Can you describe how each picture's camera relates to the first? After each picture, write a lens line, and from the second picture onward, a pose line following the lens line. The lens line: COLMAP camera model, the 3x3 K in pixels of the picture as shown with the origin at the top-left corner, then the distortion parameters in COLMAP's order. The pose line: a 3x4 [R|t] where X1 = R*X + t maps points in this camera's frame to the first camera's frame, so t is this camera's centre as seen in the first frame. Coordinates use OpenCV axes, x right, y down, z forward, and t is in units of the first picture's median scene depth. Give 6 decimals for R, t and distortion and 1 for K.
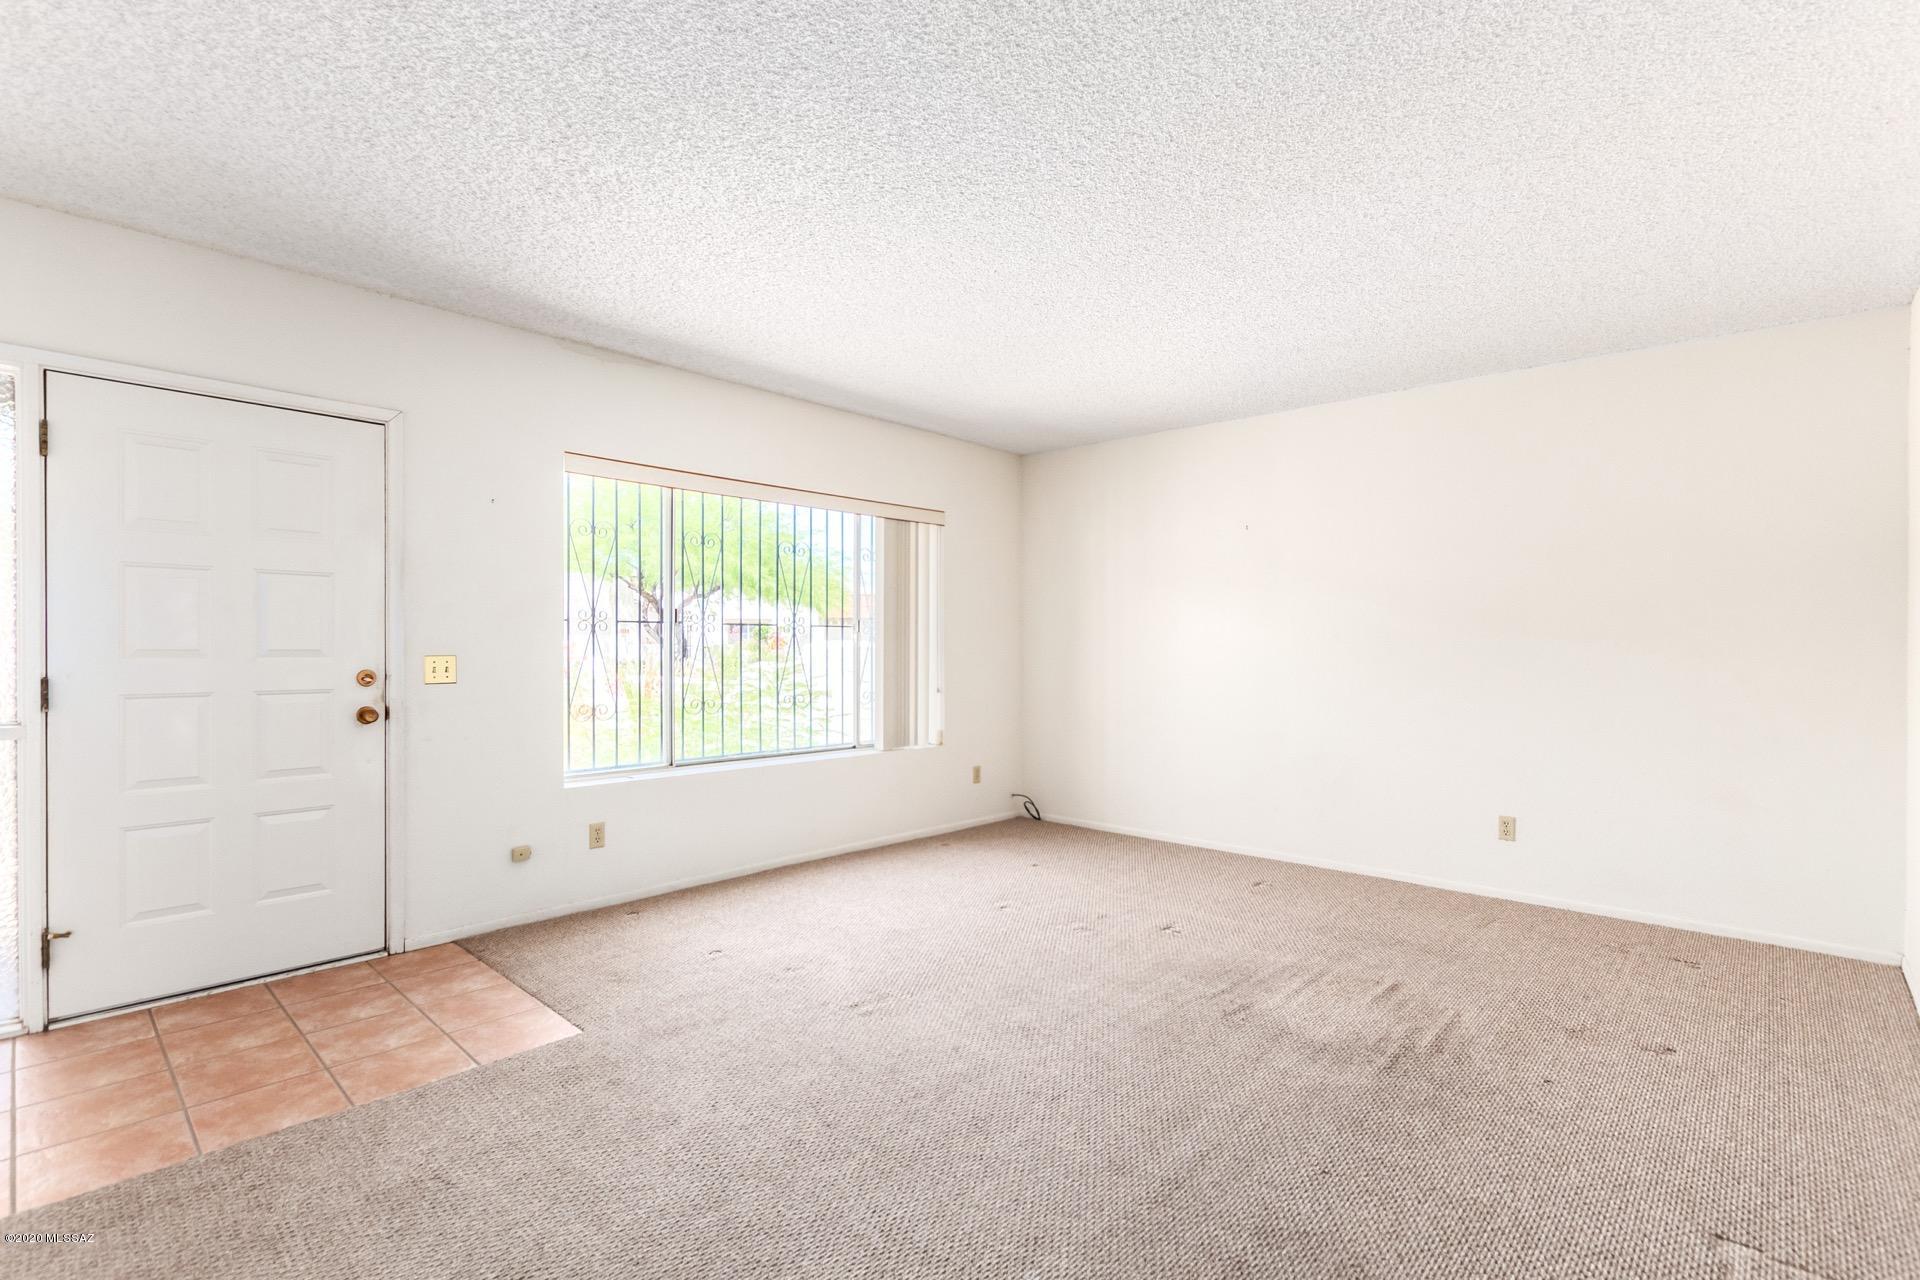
lens RADIAL K [[876.1, 0, 955.4], [0, 876.1, 634.4], [0, 0, 1]] dist [0.008401, -0.000541]
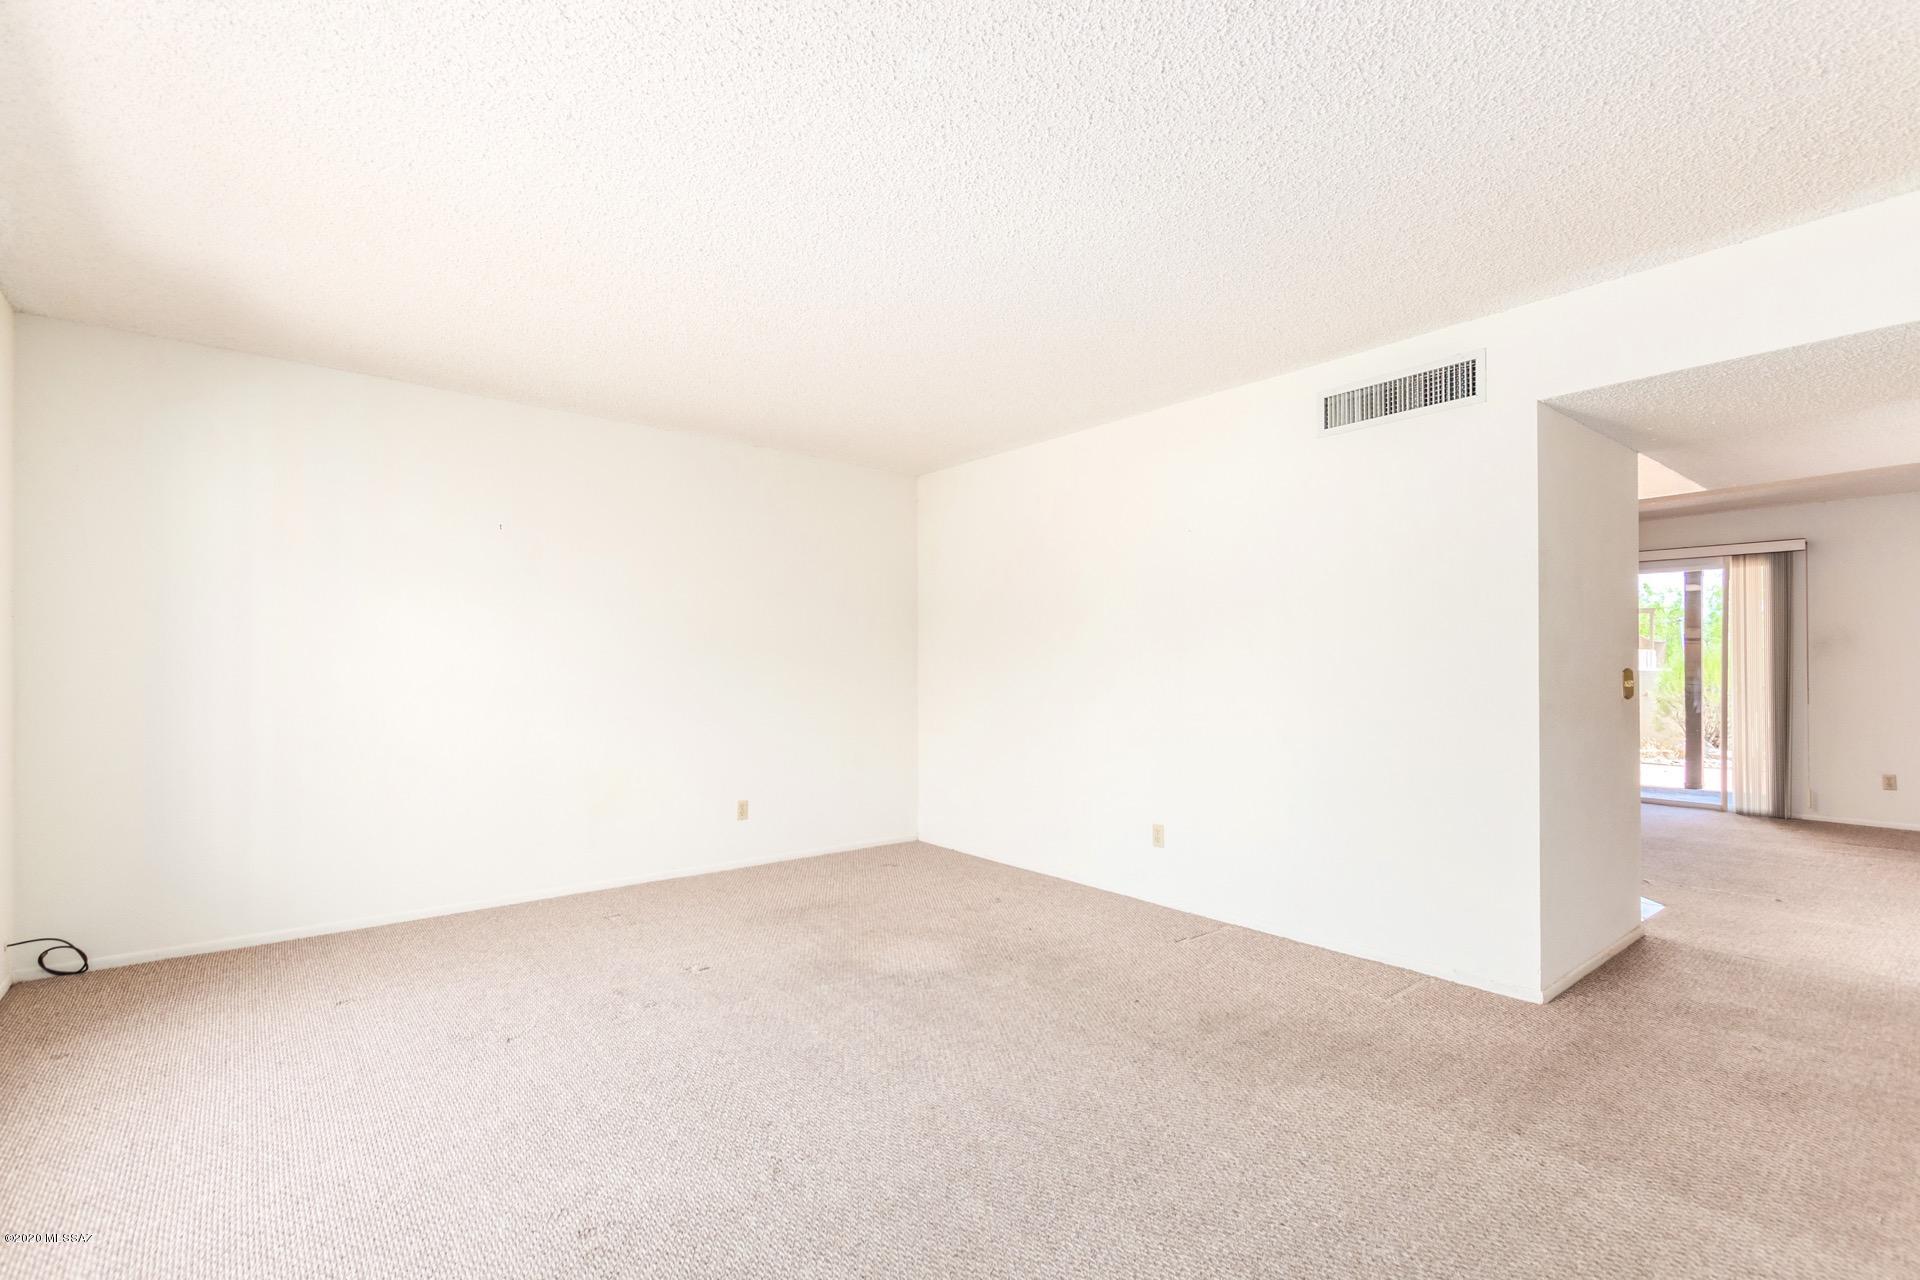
lens RADIAL K [[876.1, 0, 958.6], [0, 876.1, 653.8], [0, 0, 1]] dist [0.008401, -0.000541]
pose [[0.133748, 0.012701, 0.990934, -0.603664], [-0.014588, 0.999835, -0.010846, 0.008724], [-0.990908, -0.013005, 0.133911, 0.572700]]
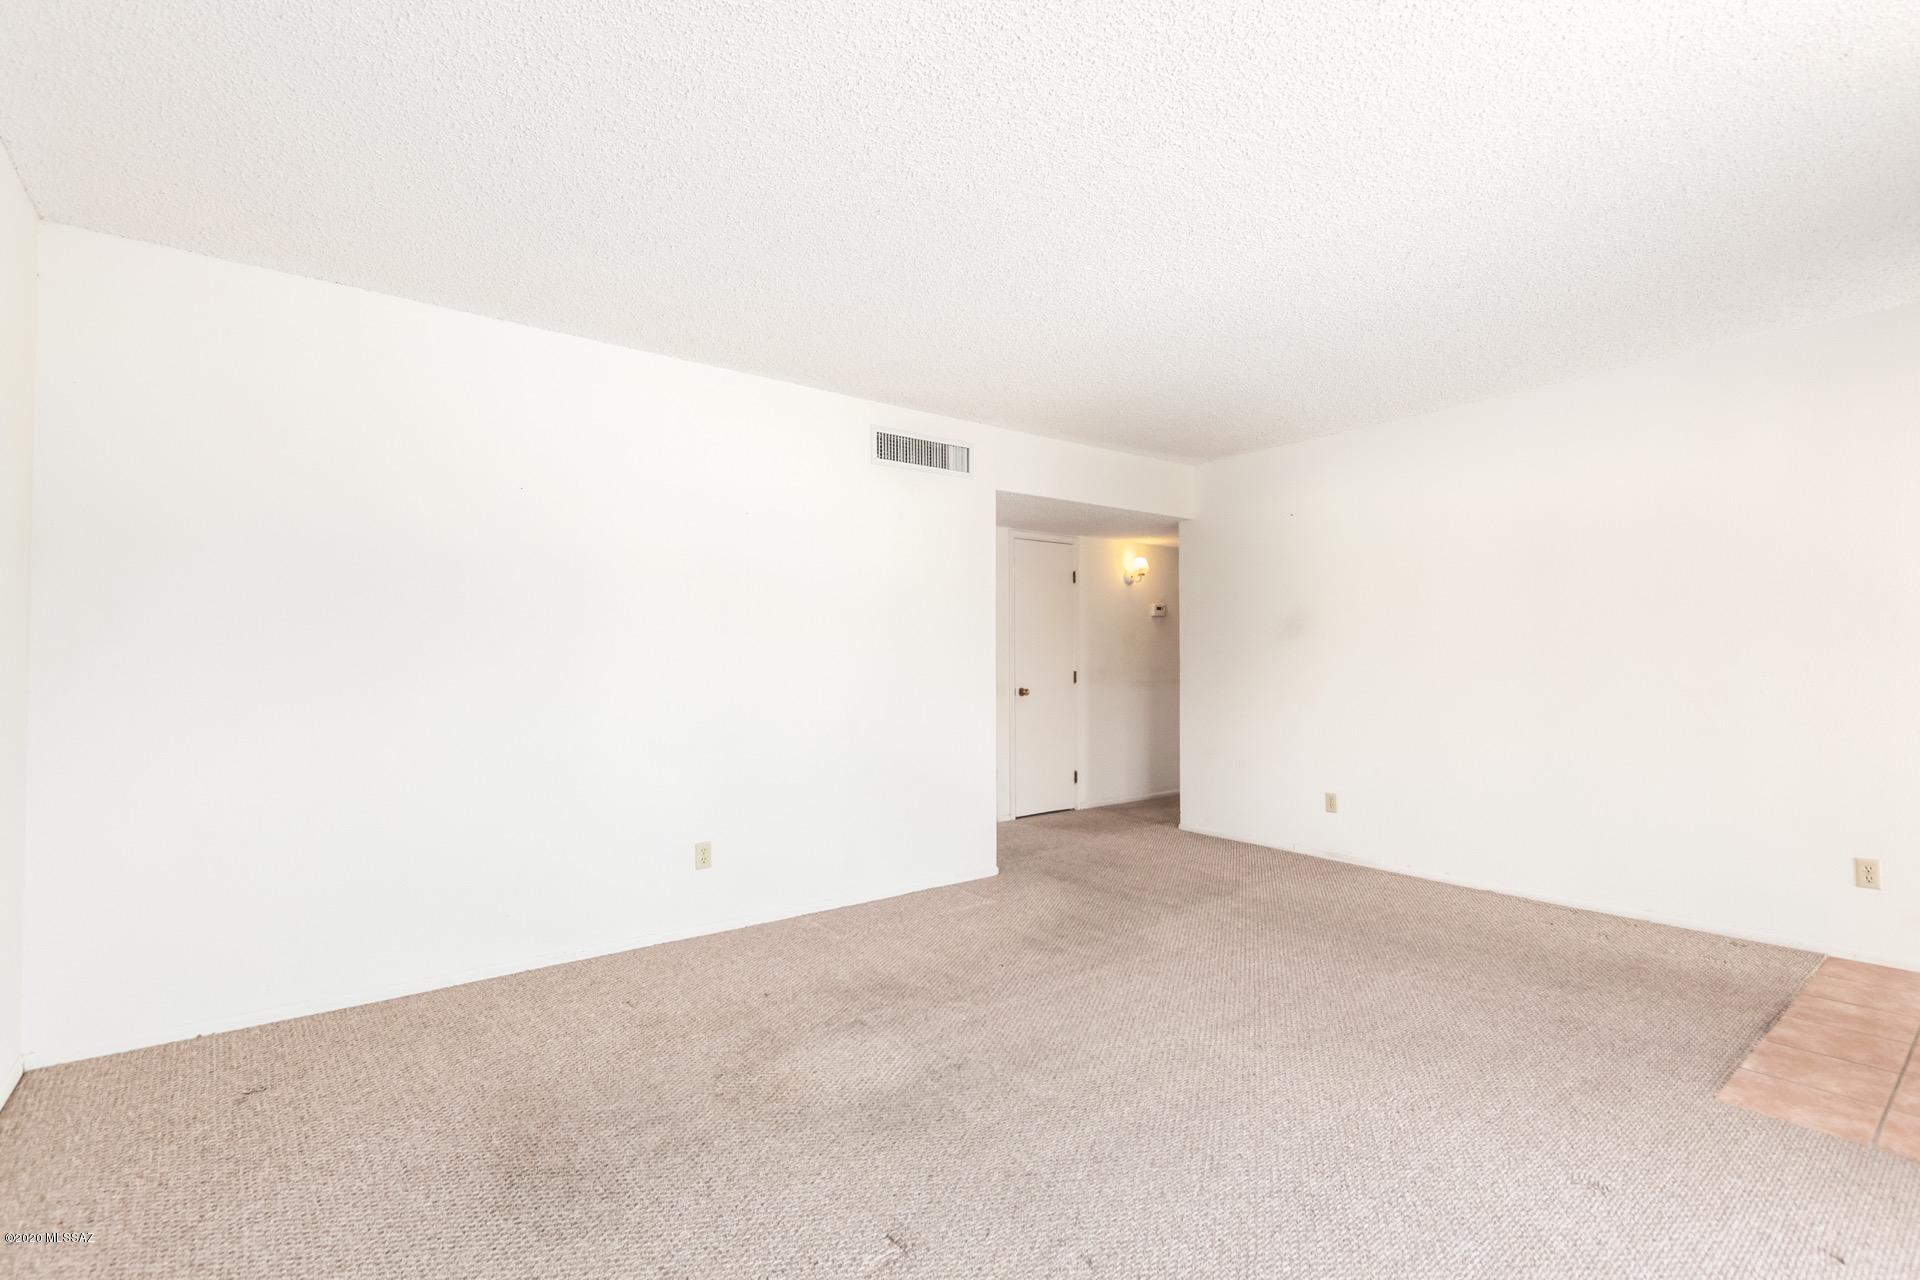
lens RADIAL K [[876.1, 0, 946.9], [0, 876.1, 646.3], [0, 0, 1]] dist [0.008401, -0.000541]
pose [[-0.987323, 0.005306, 0.158638, 0.128440], [0.001091, 0.999644, -0.026643, 0.019203], [-0.158723, -0.026132, -0.986977, 1.396715]]
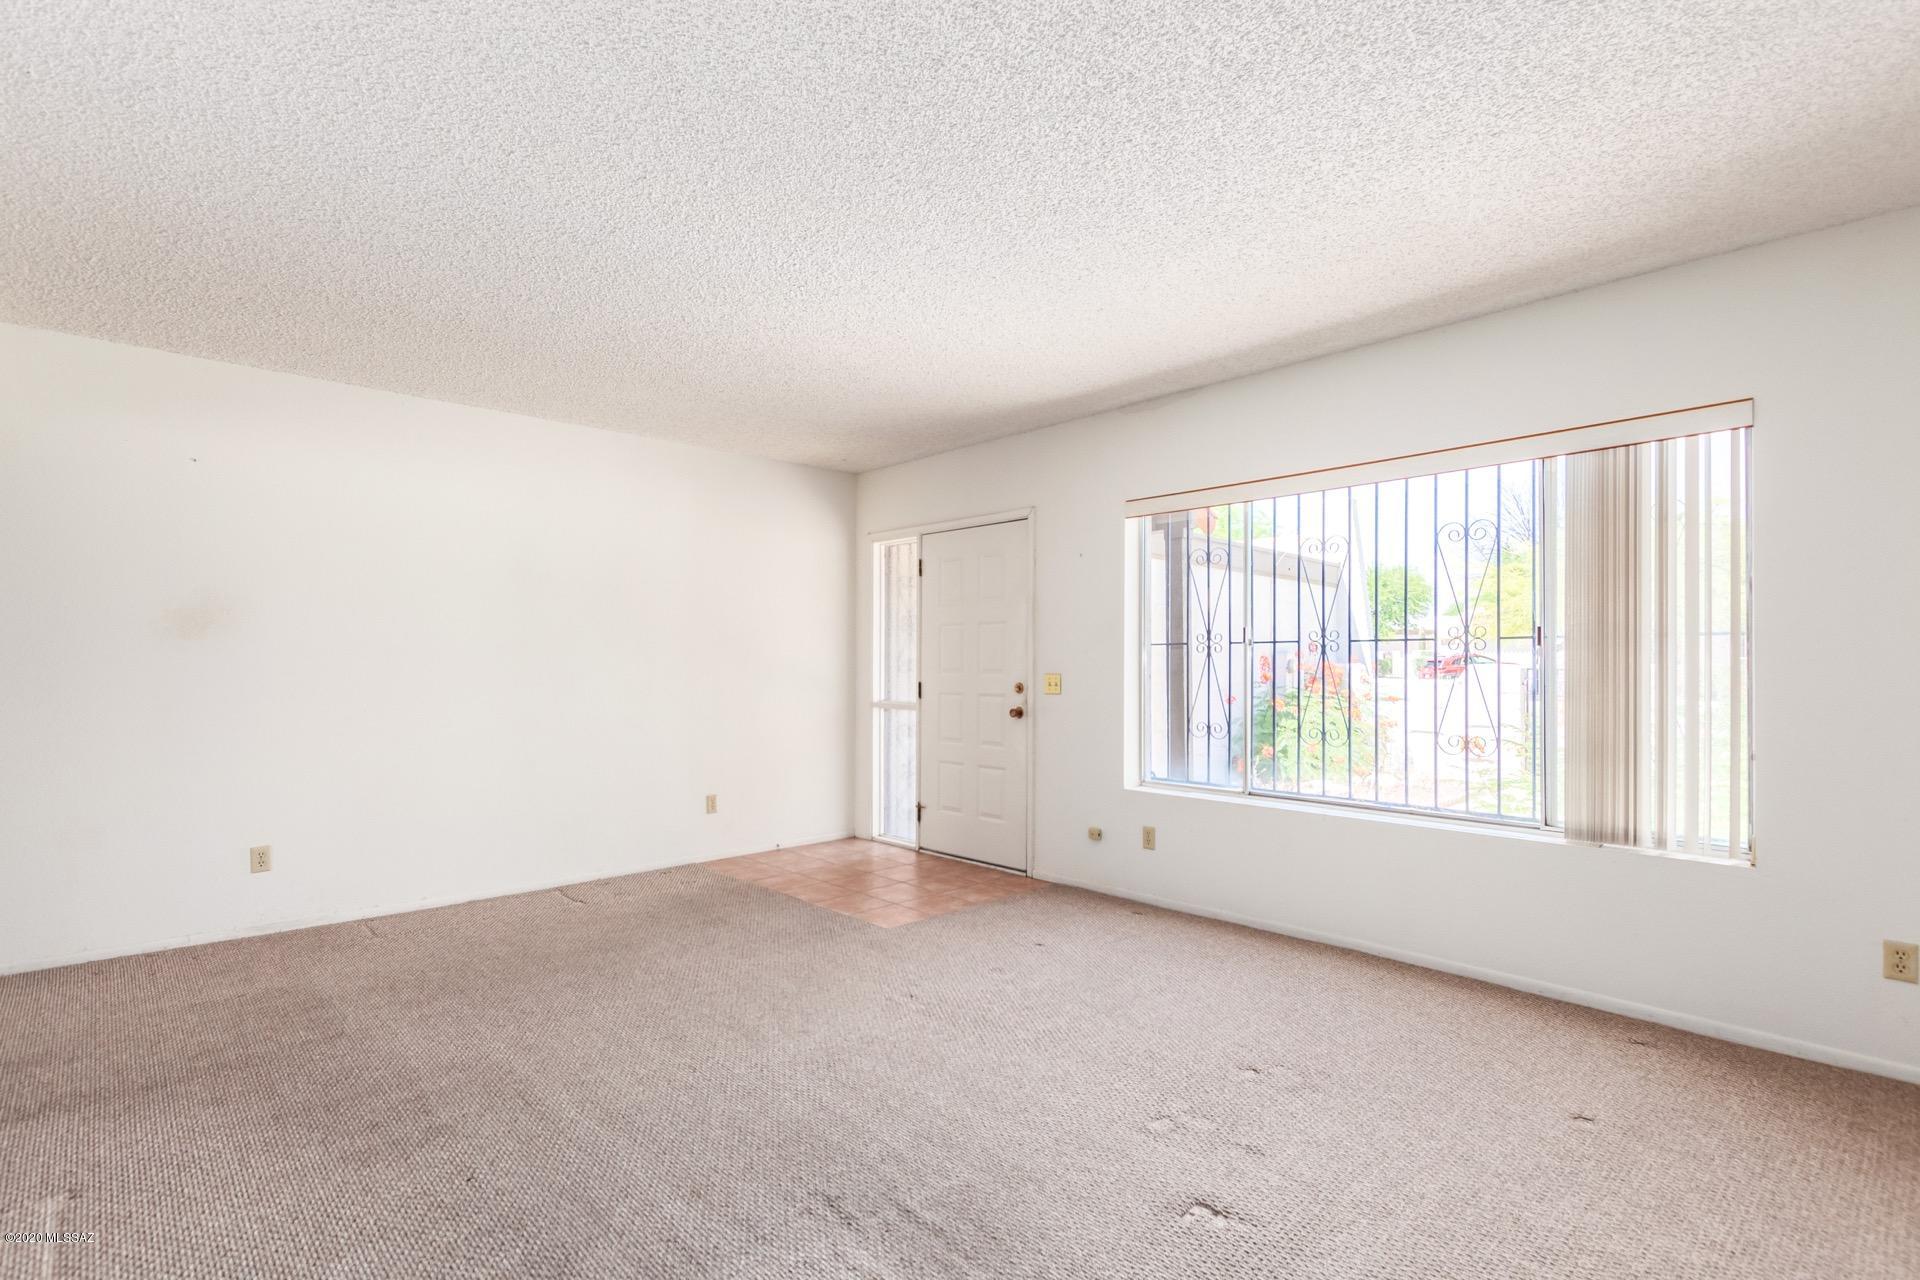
lens RADIAL K [[876.1, 0, 955.6], [0, 876.1, 641.1], [0, 0, 1]] dist [0.008401, -0.000541]
pose [[-0.045672, -0.031254, -0.998467, 0.738738], [0.011675, 0.999426, -0.031818, 0.013045], [0.998888, -0.013110, -0.045281, 0.832233]]
